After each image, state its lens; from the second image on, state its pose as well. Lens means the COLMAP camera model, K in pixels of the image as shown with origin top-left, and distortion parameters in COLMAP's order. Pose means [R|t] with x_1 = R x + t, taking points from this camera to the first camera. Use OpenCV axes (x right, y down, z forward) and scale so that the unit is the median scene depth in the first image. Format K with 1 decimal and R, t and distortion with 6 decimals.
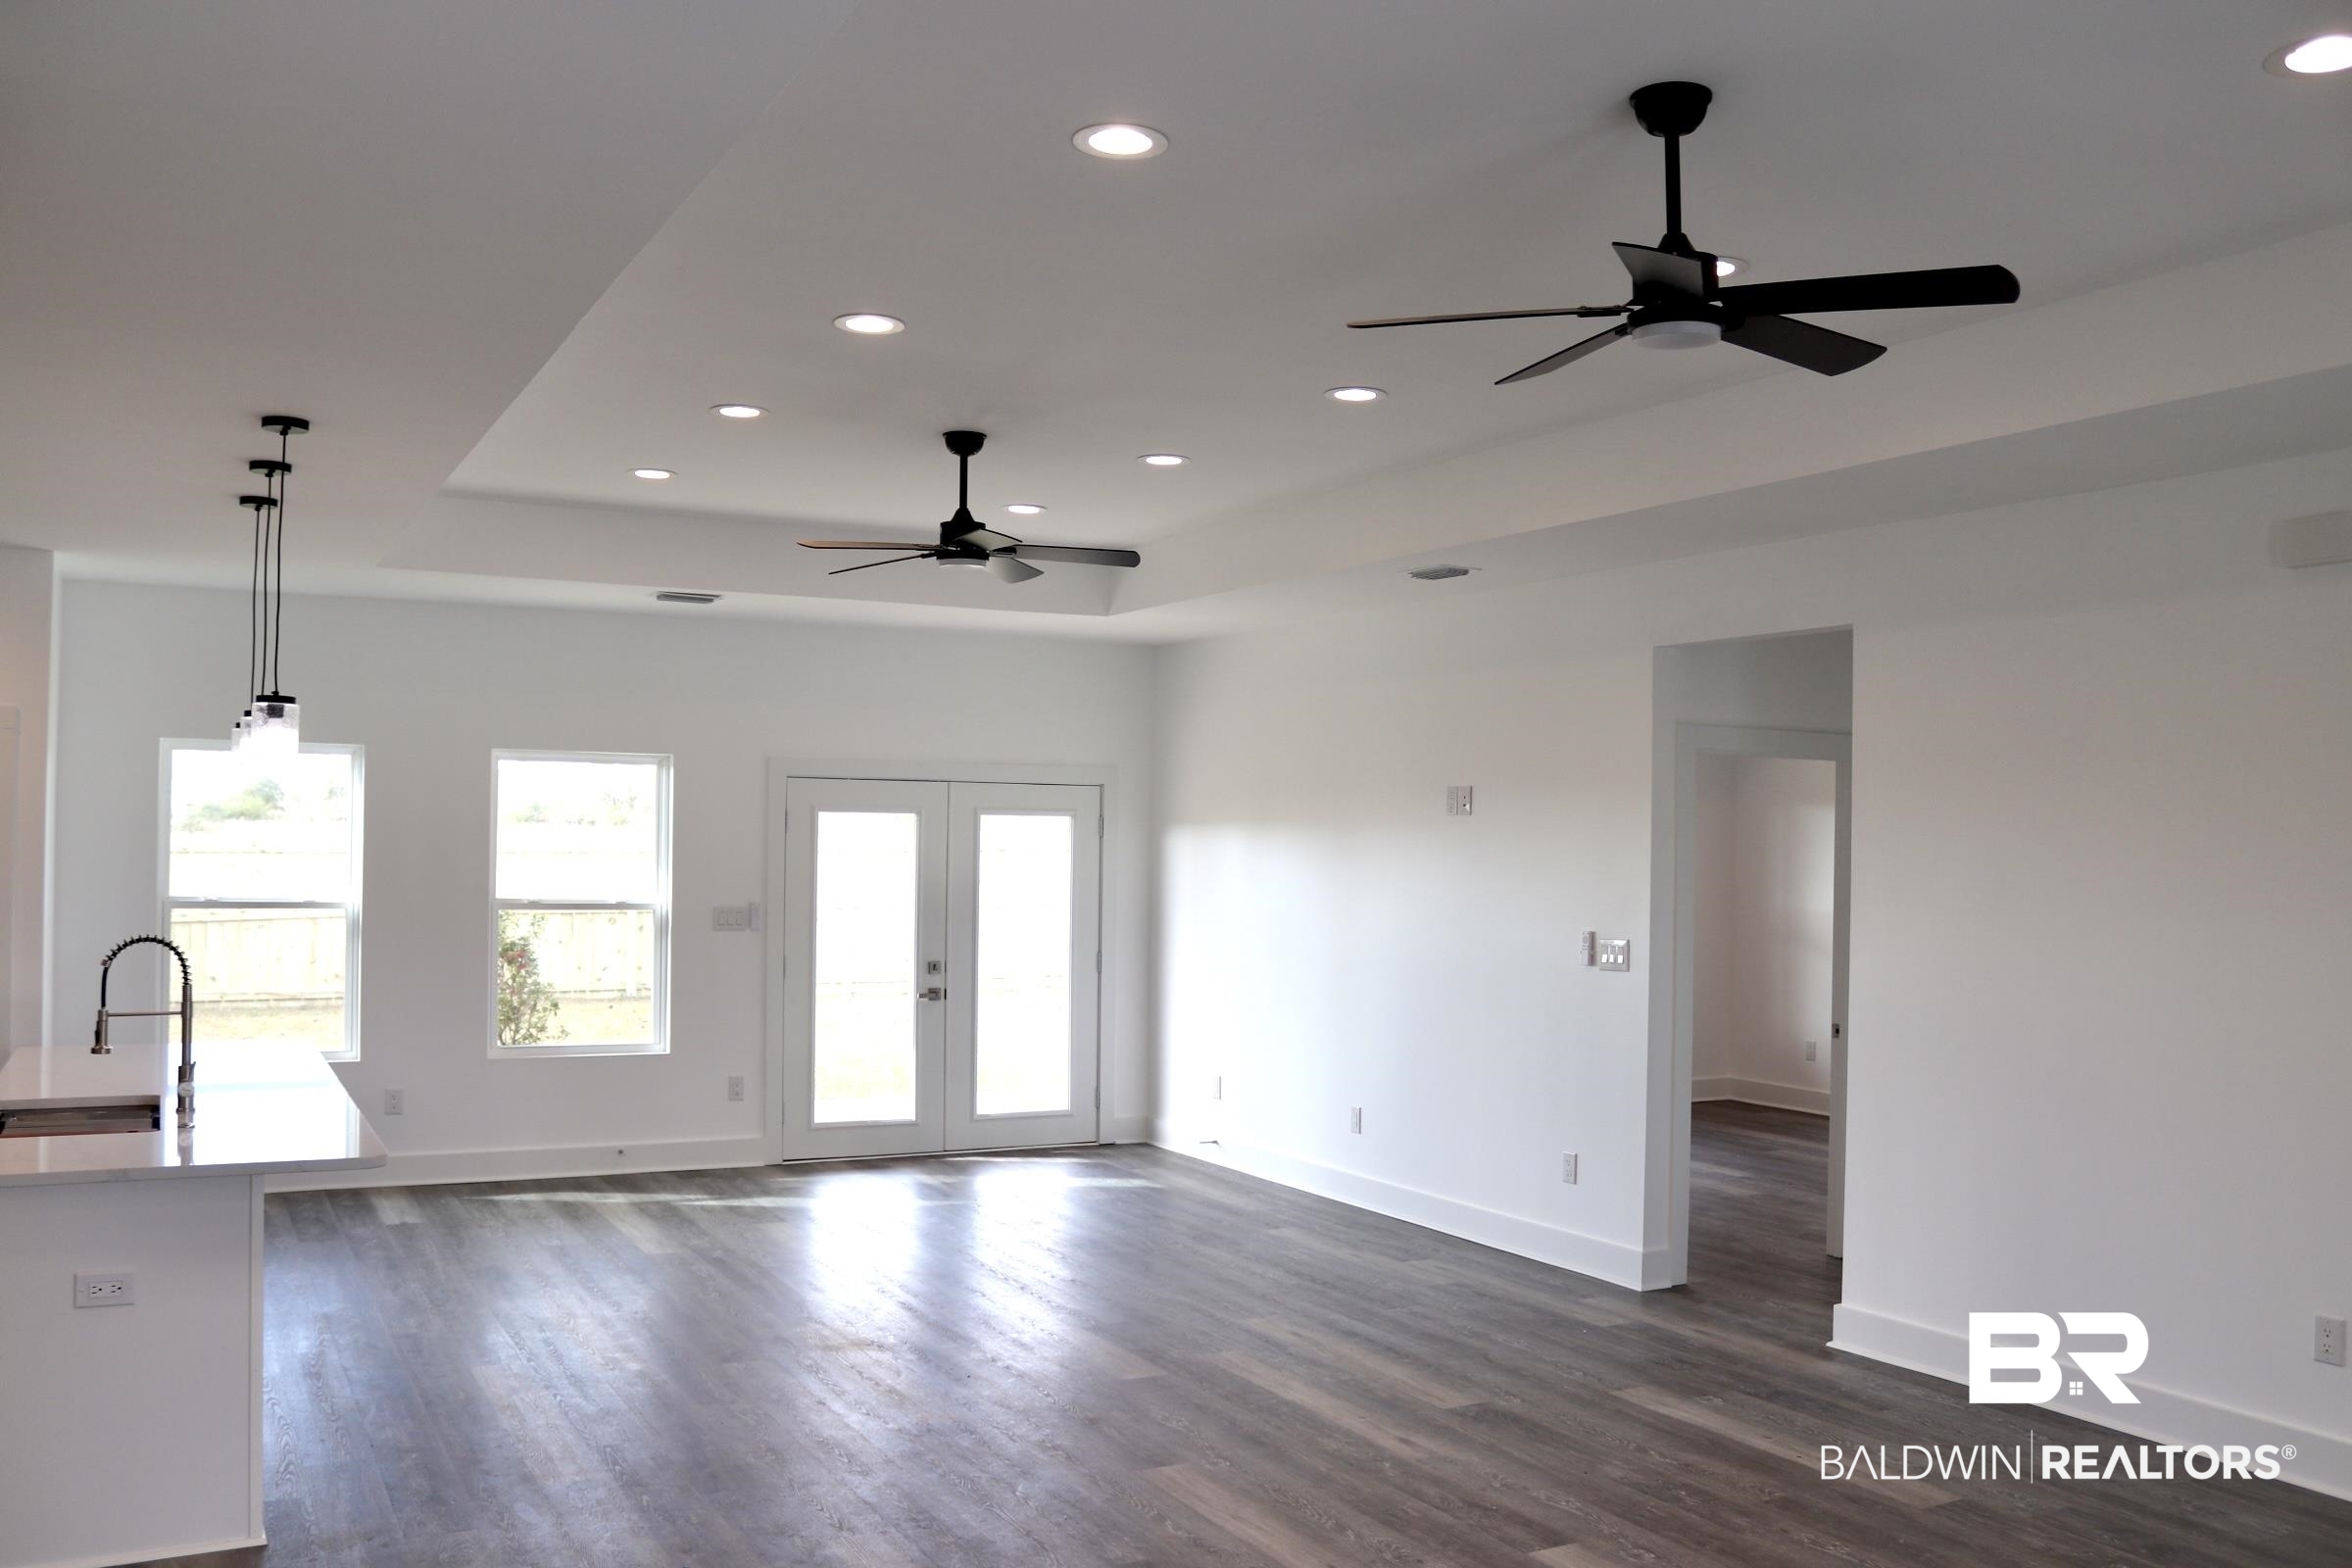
lens RADIAL K [[1992.1, 0, 1168.3], [0, 1992.1, 782.2], [0, 0, 1]] dist [-0.129340, 0.115086]
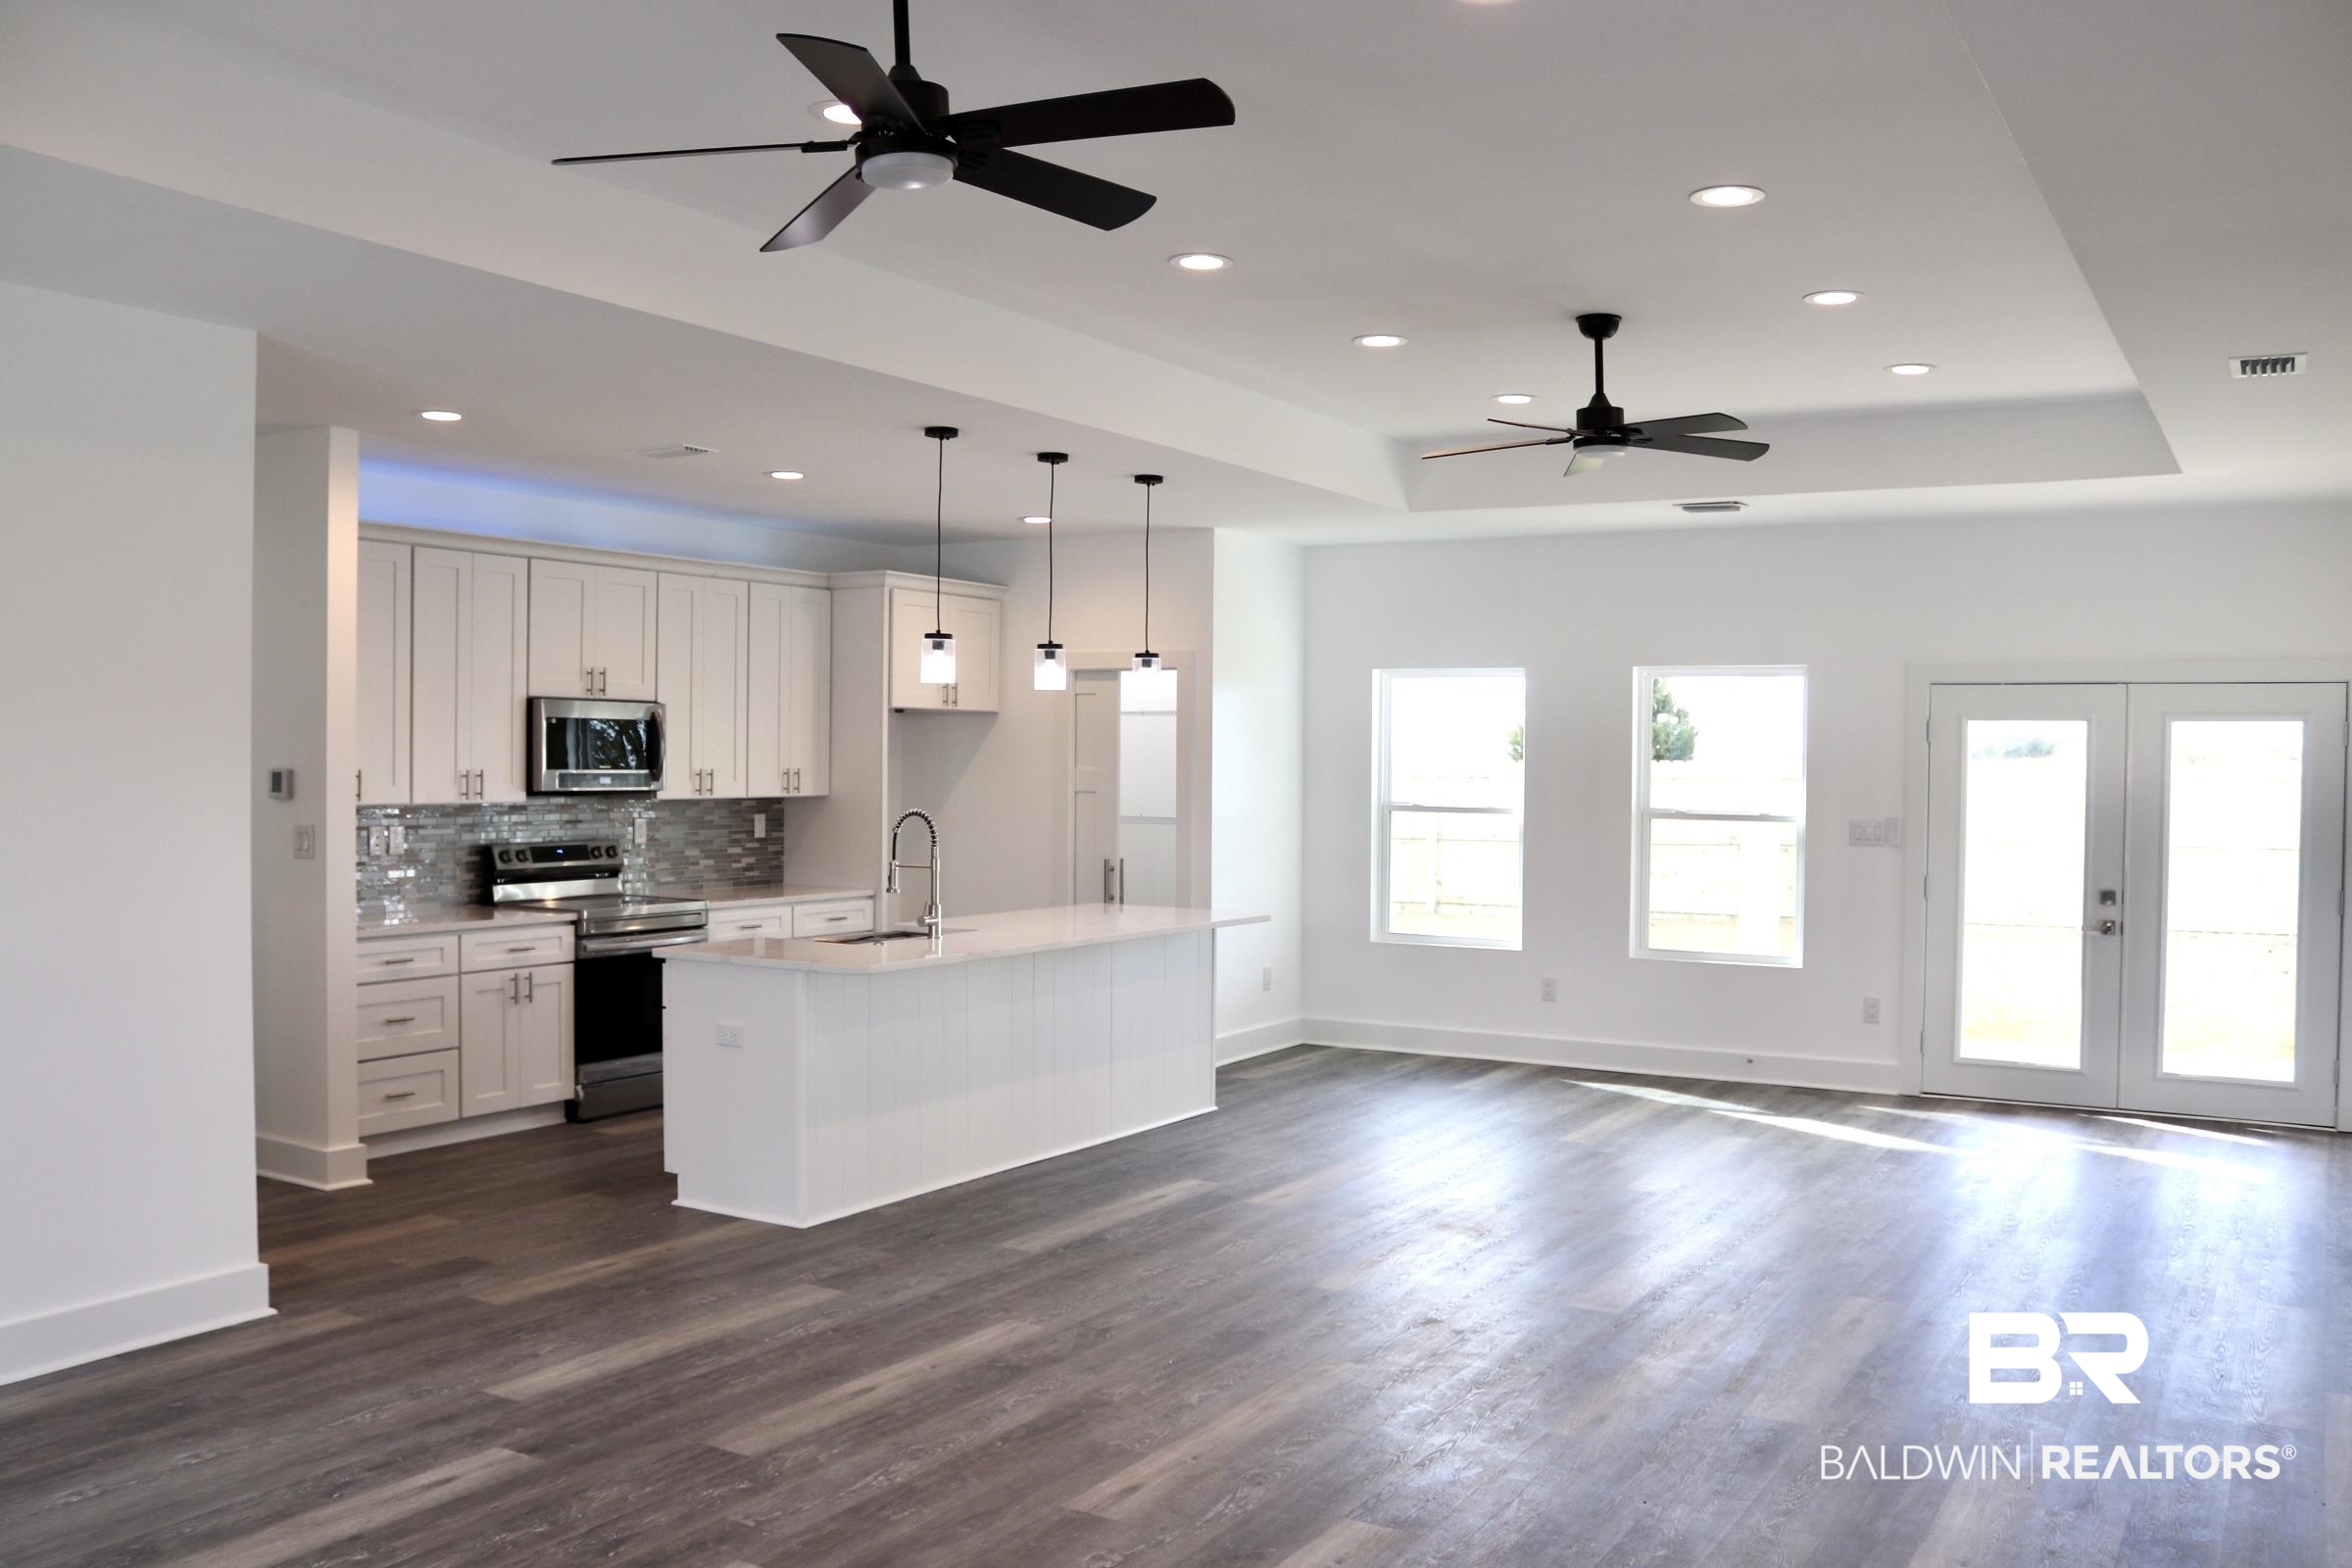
lens RADIAL K [[1992.1, 0, 1177.3], [0, 1992.1, 784.5], [0, 0, 1]] dist [-0.129340, 0.115086]
pose [[0.516635, 0.005884, -0.856185, 0.453651], [0.021313, 0.999578, 0.019730, 0.020678], [0.855940, -0.028441, 0.516292, 0.239822]]
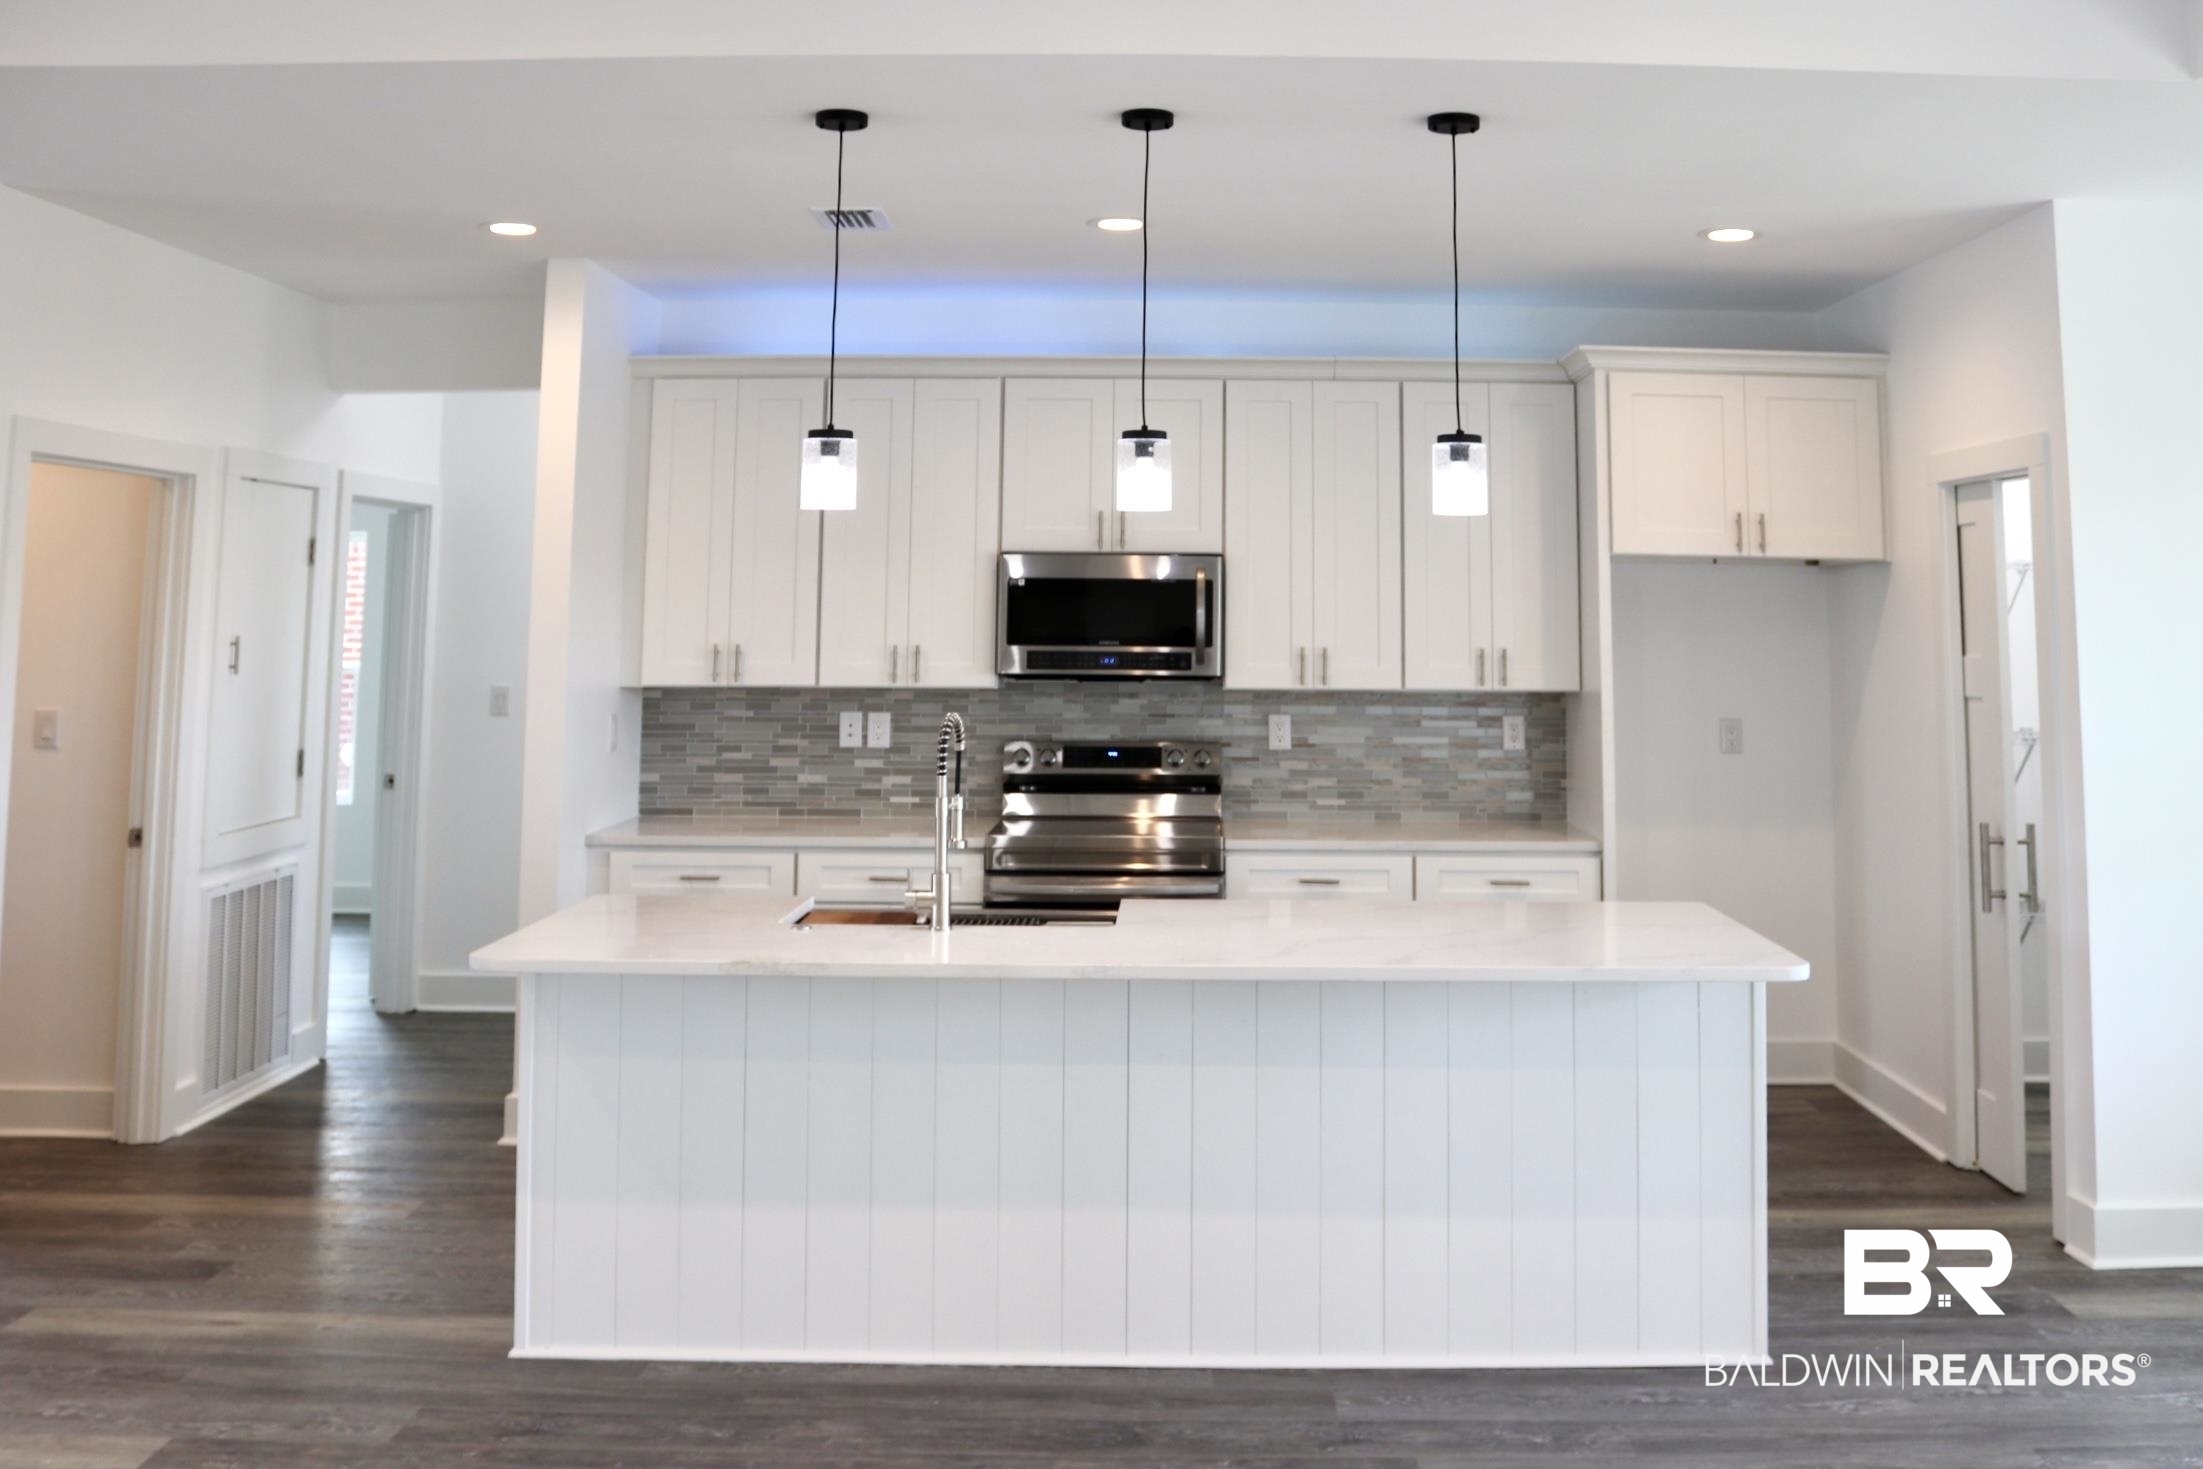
lens RADIAL K [[2001.3, 0, 1195.6], [0, 2001.3, 357.3], [0, 0, 1]] dist [-0.008169, 0.000000]
pose [[-0.459753, -0.130137, -0.878460, 0.138456], [0.012940, 0.988117, -0.153155, 0.033894], [0.887952, -0.081781, -0.452606, 0.862054]]
